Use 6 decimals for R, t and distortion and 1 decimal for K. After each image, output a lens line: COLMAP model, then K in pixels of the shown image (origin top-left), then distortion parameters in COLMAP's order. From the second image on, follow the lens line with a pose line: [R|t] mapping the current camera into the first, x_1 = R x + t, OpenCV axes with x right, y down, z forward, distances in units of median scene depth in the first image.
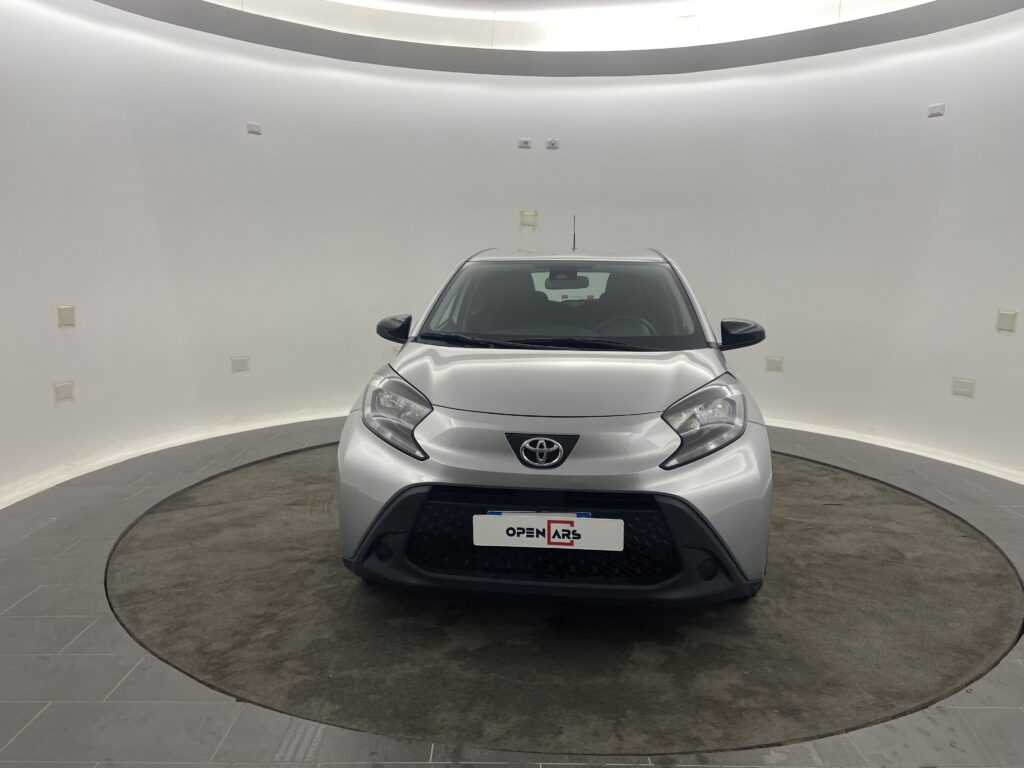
lens RADIAL K [[771.3, 0, 510.8], [0, 771.3, 376.1], [0, 0, 1]] dist [0.038499, -0.014586]
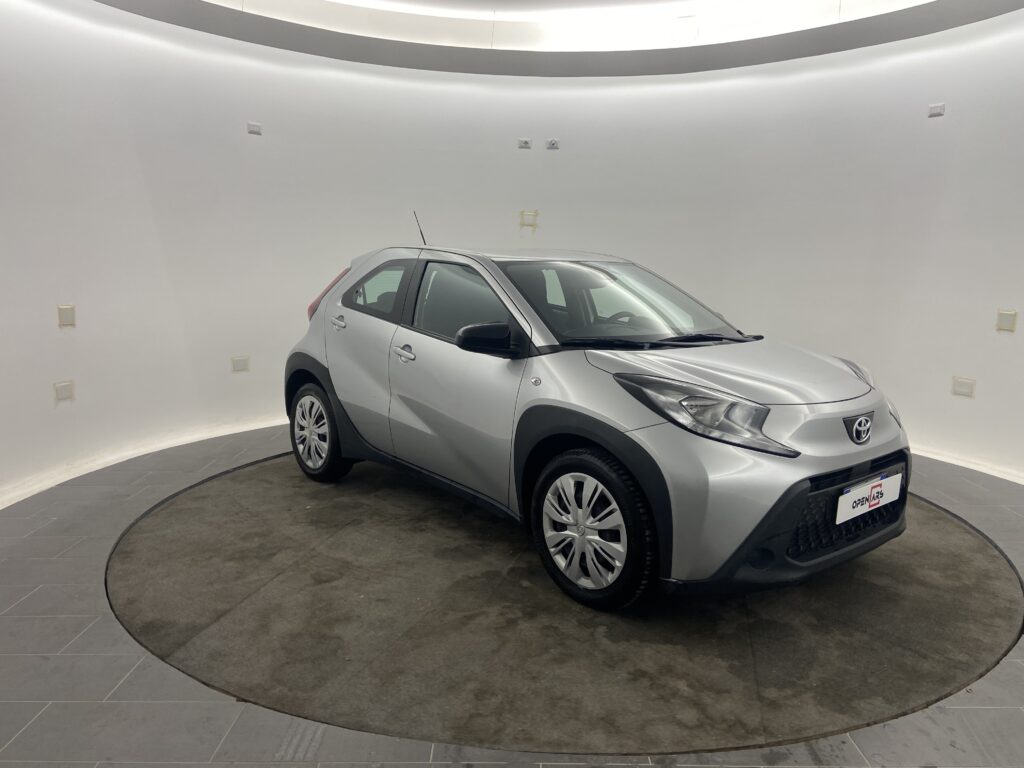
lens RADIAL K [[771.3, 0, 513.9], [0, 771.3, 378.9], [0, 0, 1]] dist [0.038499, -0.014586]
pose [[0.680032, -0.102330, 0.726006, -1.108604], [0.094404, 0.994190, 0.051704, -0.085373], [-0.727079, 0.033378, 0.685742, 0.549940]]
